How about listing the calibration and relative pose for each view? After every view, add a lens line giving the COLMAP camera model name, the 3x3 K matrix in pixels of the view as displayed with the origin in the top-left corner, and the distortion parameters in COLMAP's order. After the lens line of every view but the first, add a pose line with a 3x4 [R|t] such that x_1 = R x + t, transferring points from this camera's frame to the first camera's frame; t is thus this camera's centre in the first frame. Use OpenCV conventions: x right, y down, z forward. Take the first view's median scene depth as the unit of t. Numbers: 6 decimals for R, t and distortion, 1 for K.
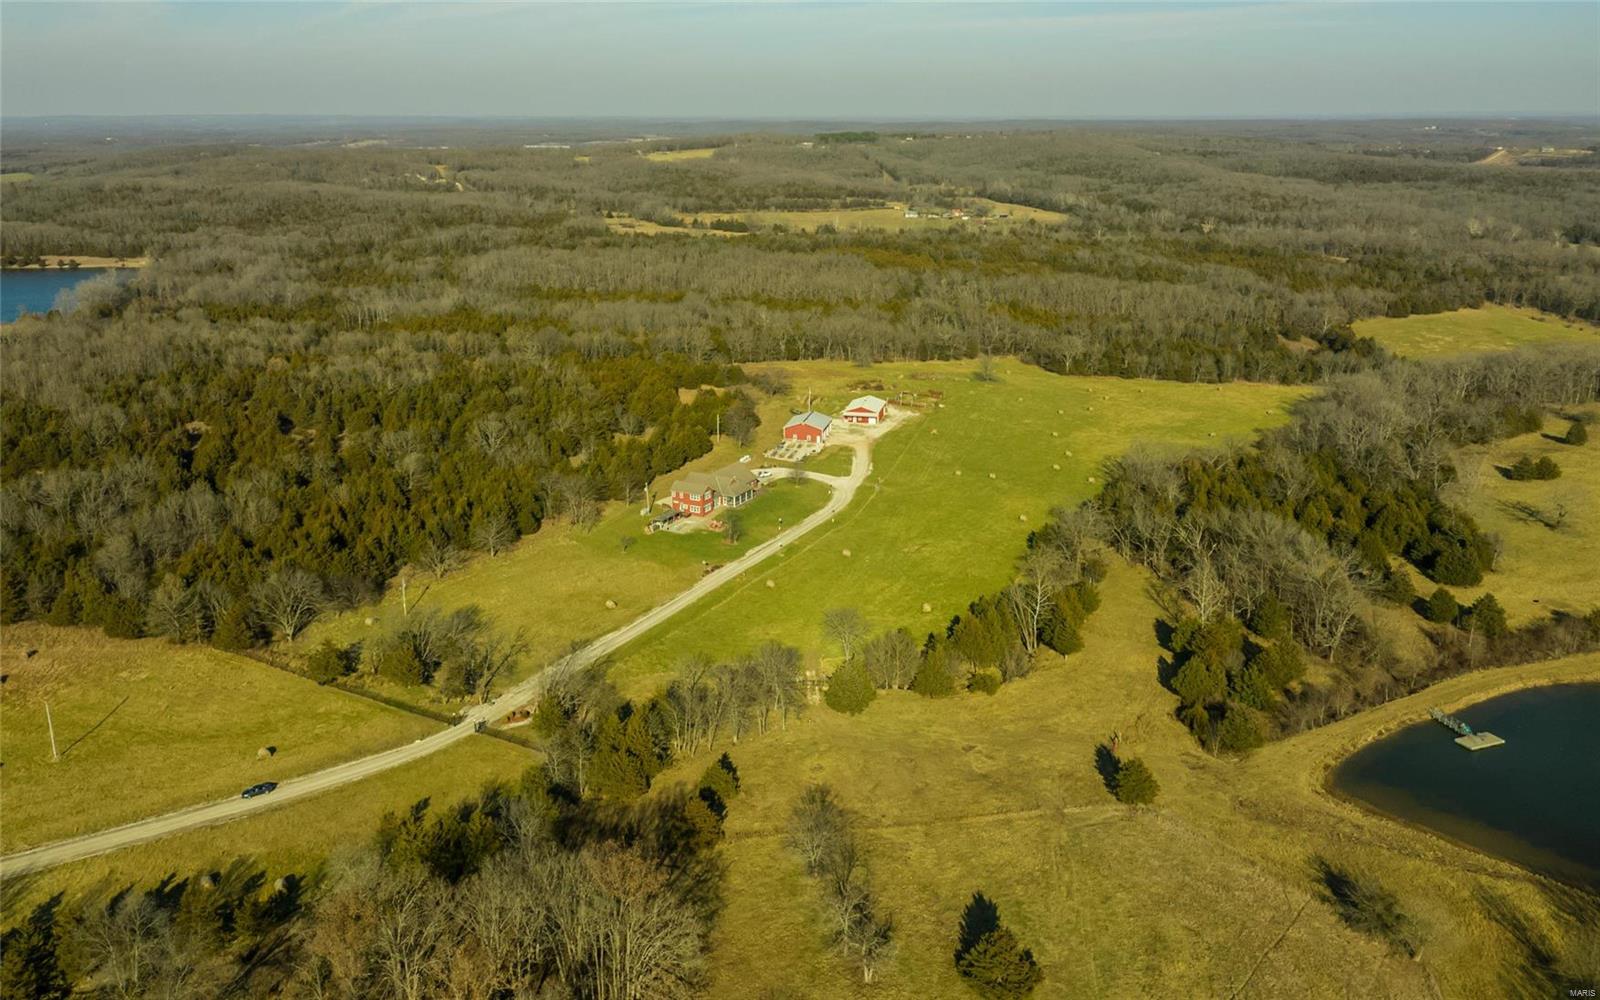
lens RADIAL K [[1359.3, 0, 800.0], [0, 1359.3, 500.0], [0, 0, 1]] dist [0.007871, 0.000835]
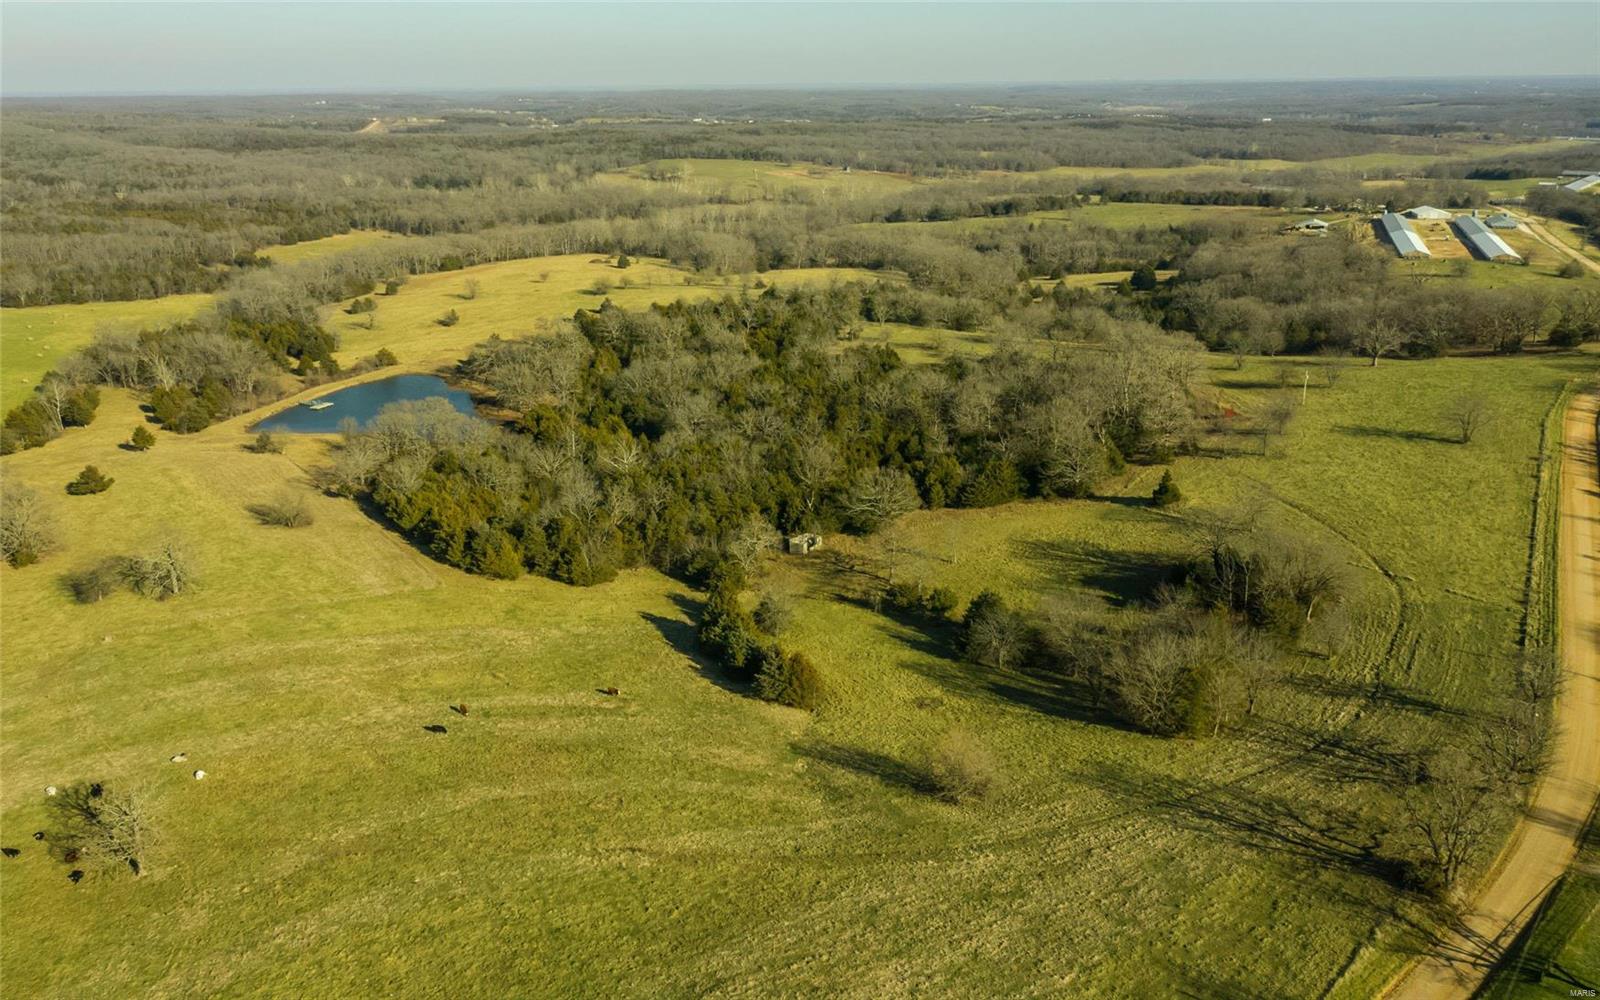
lens RADIAL K [[1359.3, 0, 800.0], [0, 1359.3, 500.0], [0, 0, 1]] dist [0.007871, 0.000835]
pose [[0.738135, -0.200735, 0.644098, -0.077188], [0.190174, 0.977903, 0.086827, 0.071891], [-0.647295, 0.058400, 0.759999, -0.251797]]
